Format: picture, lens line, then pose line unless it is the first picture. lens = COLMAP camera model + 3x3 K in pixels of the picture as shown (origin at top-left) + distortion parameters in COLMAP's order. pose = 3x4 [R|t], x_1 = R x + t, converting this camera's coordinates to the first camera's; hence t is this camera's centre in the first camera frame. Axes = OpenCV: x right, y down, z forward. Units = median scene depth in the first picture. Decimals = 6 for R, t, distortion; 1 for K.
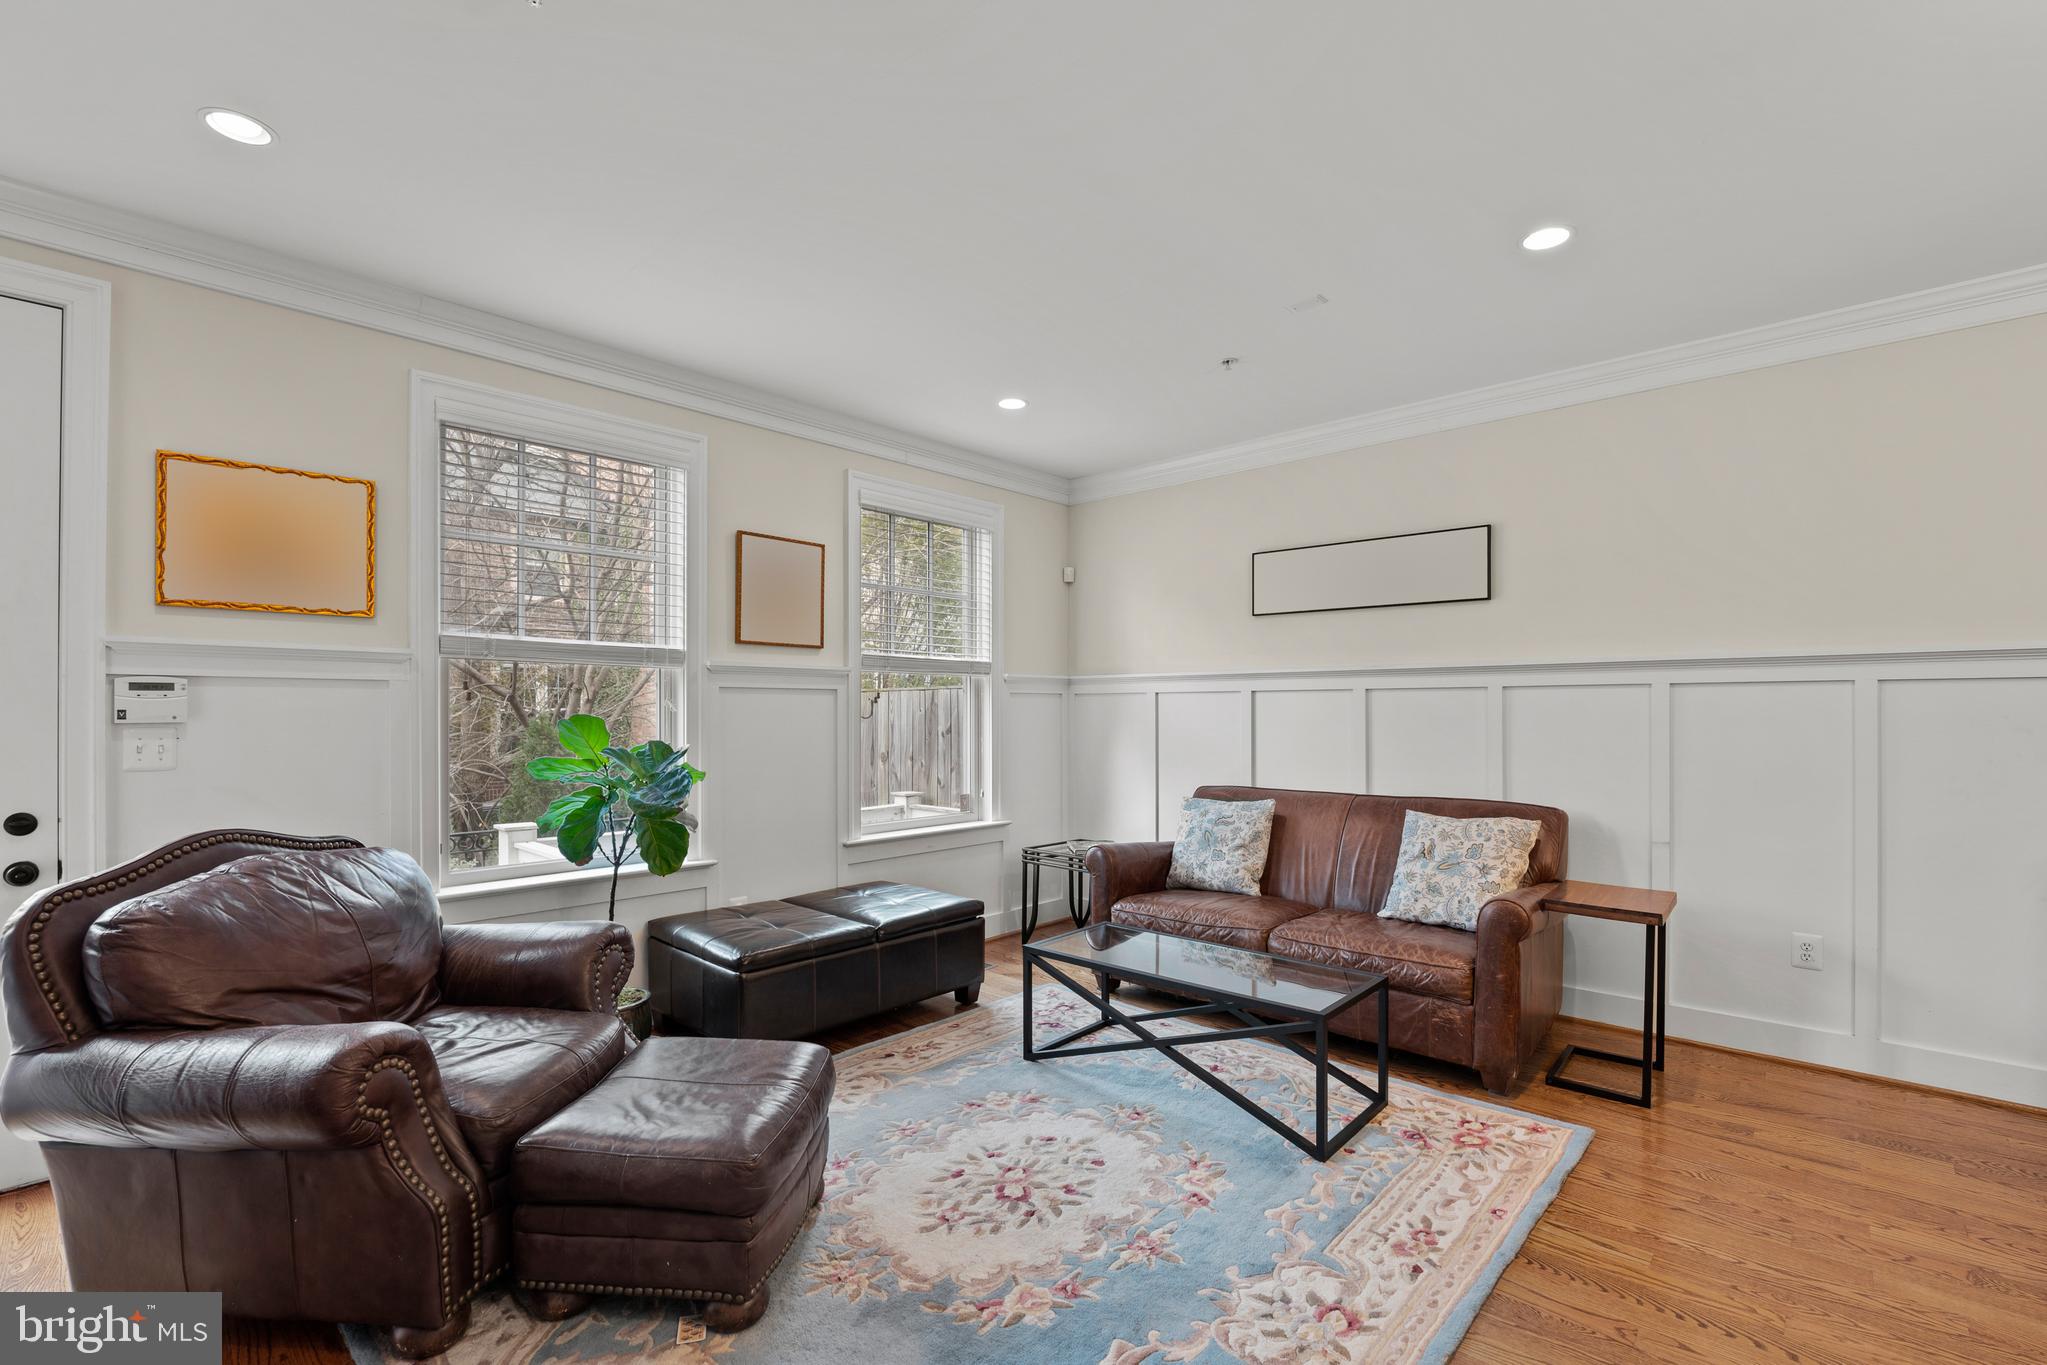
lens RADIAL K [[899.6, 0, 1029.4], [0, 899.6, 707.1], [0, 0, 1]] dist [-0.021531, 0.000039]
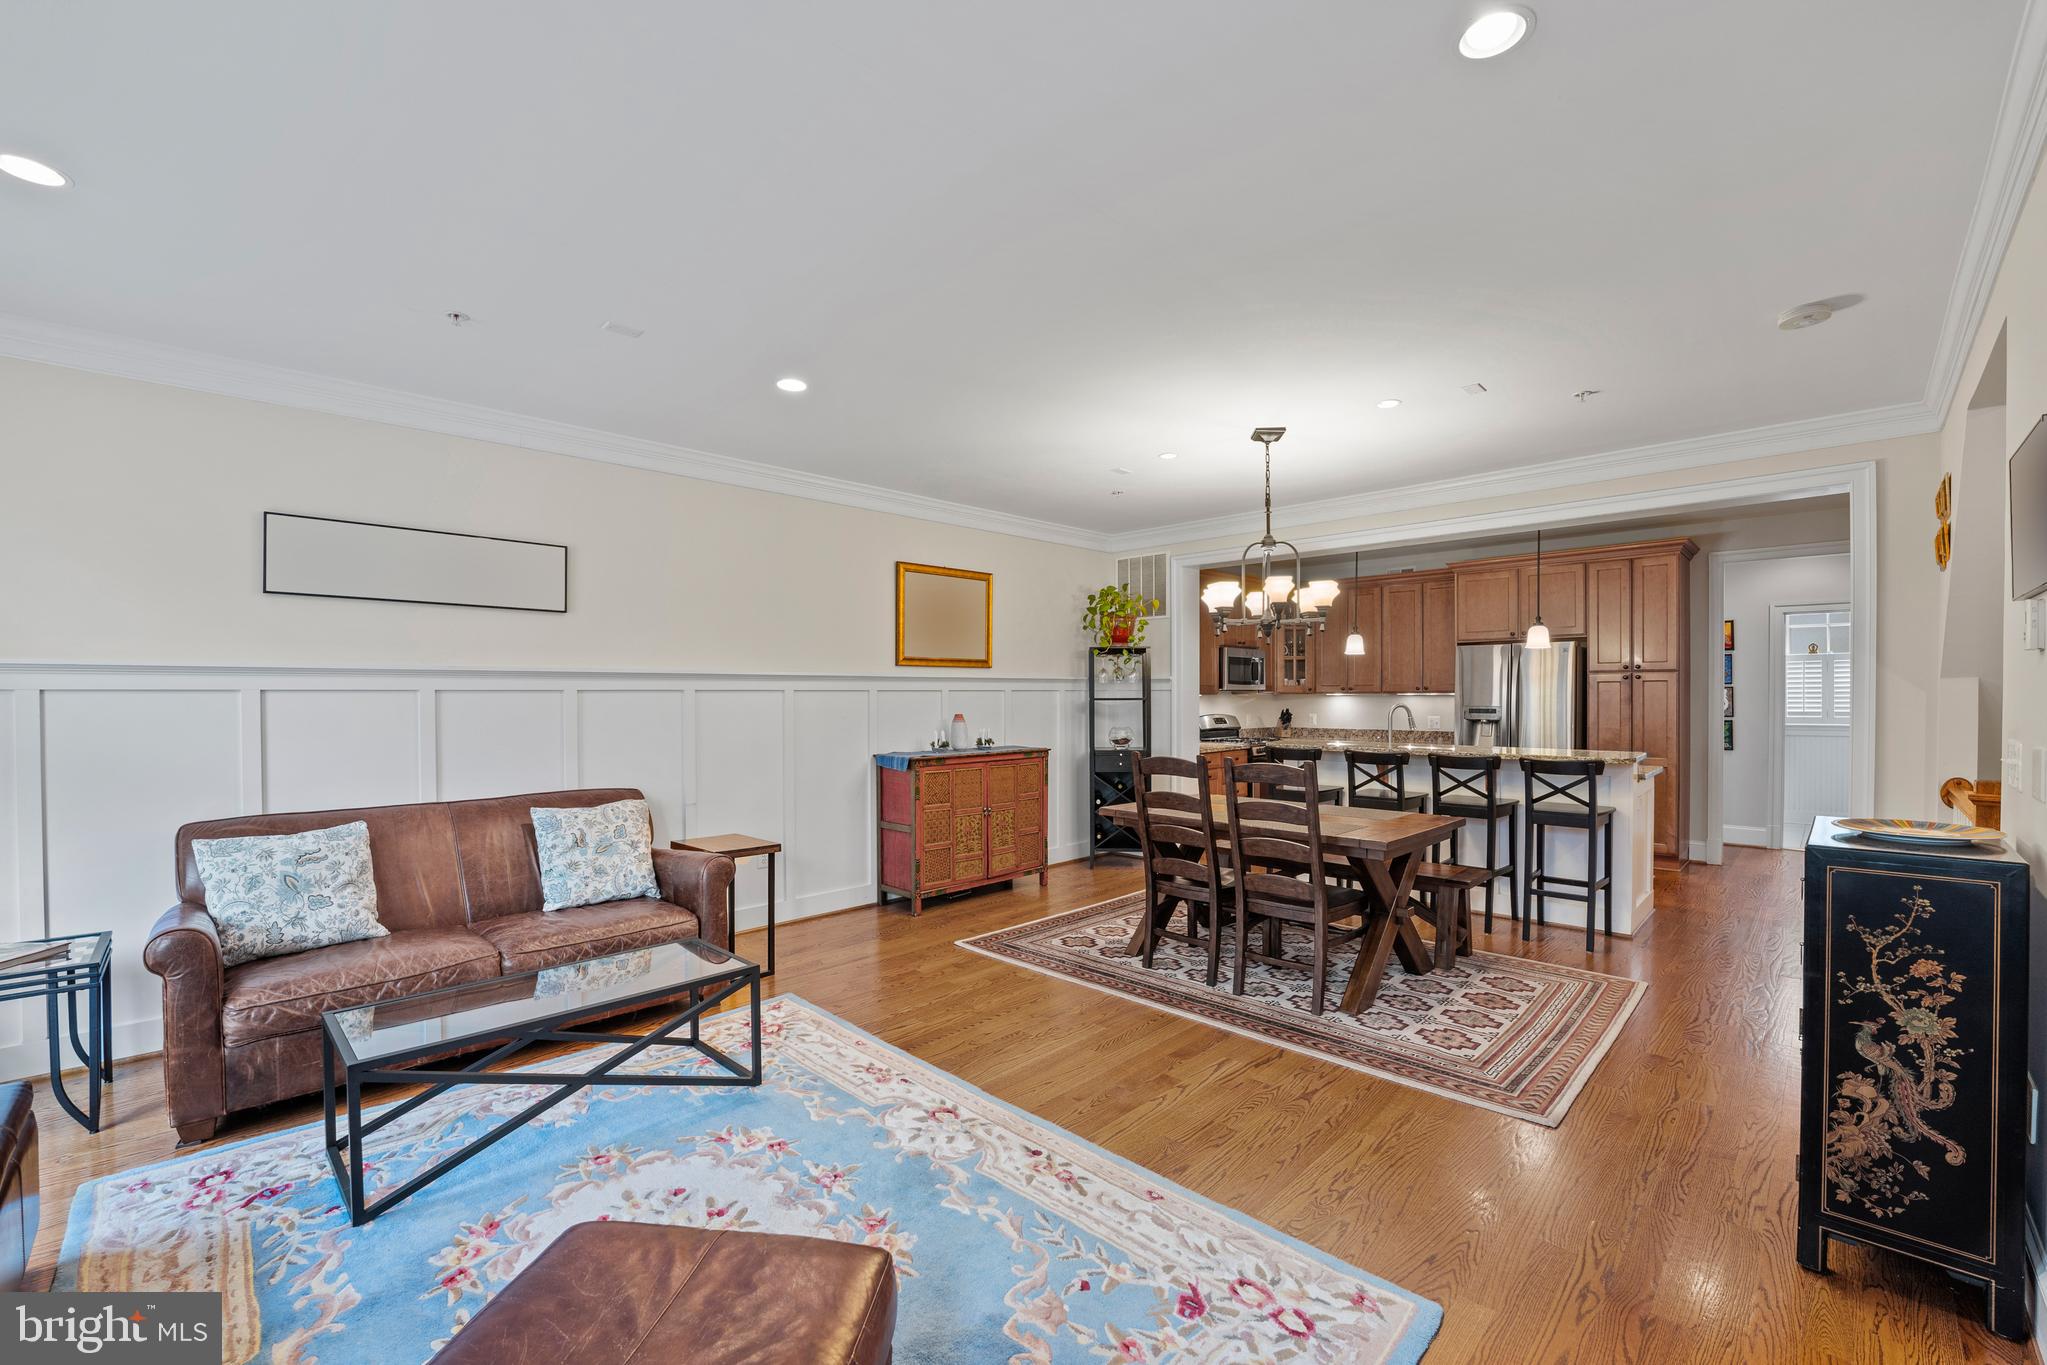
lens RADIAL K [[840.2, 0, 1015.0], [0, 840.2, 702.3], [0, 0, 1]] dist [-0.030729, 0.003846]
pose [[0.042122, -0.007361, 0.999085, -0.578493], [0.000815, 0.999973, 0.007333, -0.016408], [-0.999112, 0.000506, 0.042126, 0.439161]]
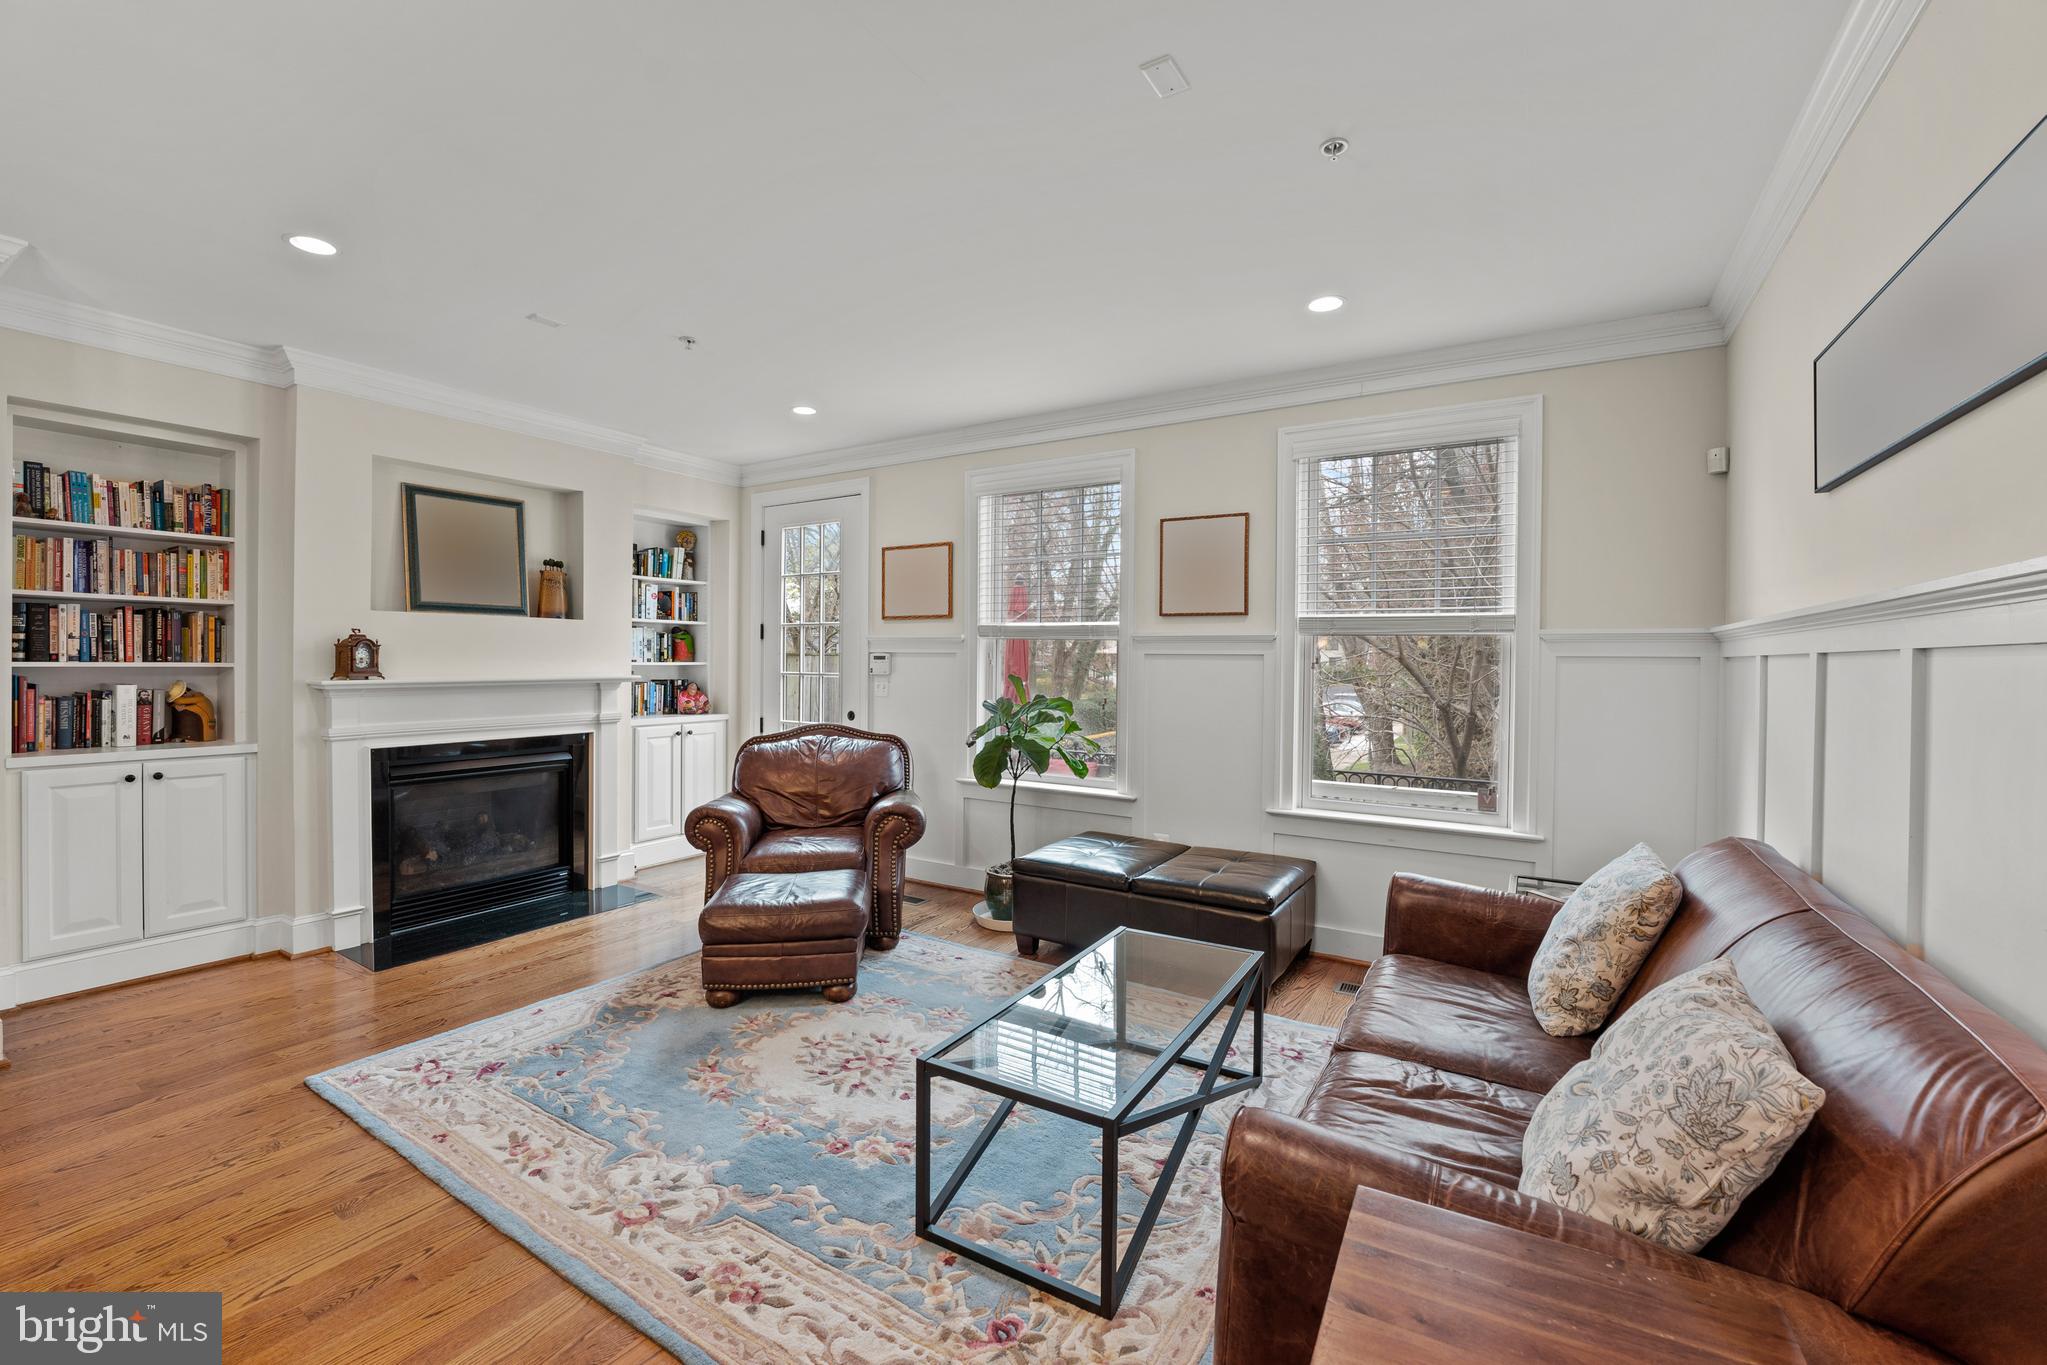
lens RADIAL K [[840.2, 0, 1023.1], [0, 840.2, 670.8], [0, 0, 1]] dist [-0.030729, 0.003846]
pose [[0.189978, 0.014942, -0.981675, 0.795444], [-0.006699, 0.999881, 0.013923, -0.016107], [0.981765, 0.003931, 0.190056, 0.691003]]
